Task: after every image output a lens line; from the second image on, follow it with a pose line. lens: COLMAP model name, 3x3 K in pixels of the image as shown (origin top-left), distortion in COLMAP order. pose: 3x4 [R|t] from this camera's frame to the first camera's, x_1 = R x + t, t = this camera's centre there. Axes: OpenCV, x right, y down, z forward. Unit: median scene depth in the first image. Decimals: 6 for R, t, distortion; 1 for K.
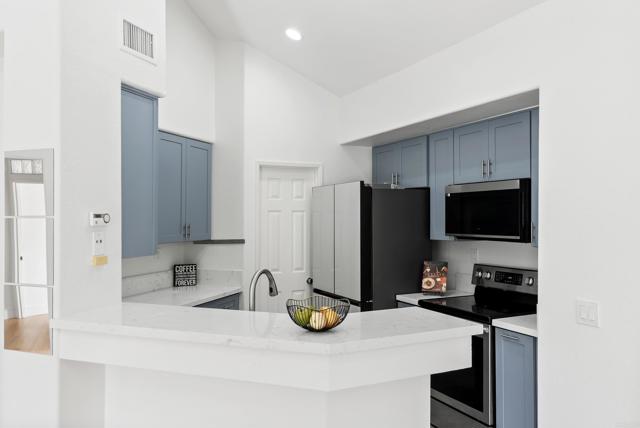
lens RADIAL K [[504.4, 0, 320.9], [0, 504.4, 212.7], [0, 0, 1]] dist [-0.009579, -0.001436]
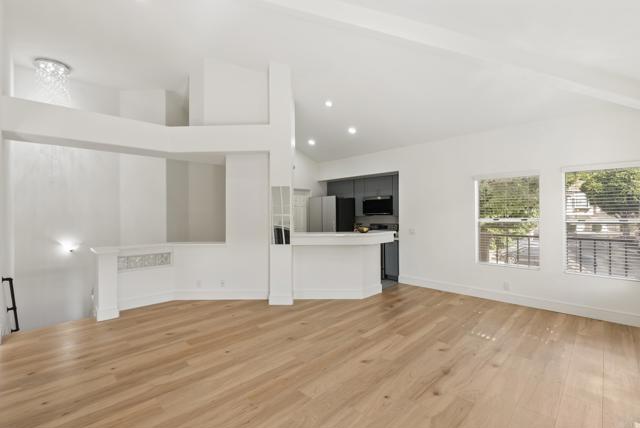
lens RADIAL K [[295.2, 0, 319.3], [0, 295.2, 216.1], [0, 0, 1]] dist [0.001760, 0.000117]
pose [[0.942953, 0.000288, 0.332926, -0.571965], [-0.000657, 0.999999, 0.000995, 0.054467], [-0.332926, -0.001157, 0.942952, -0.570367]]
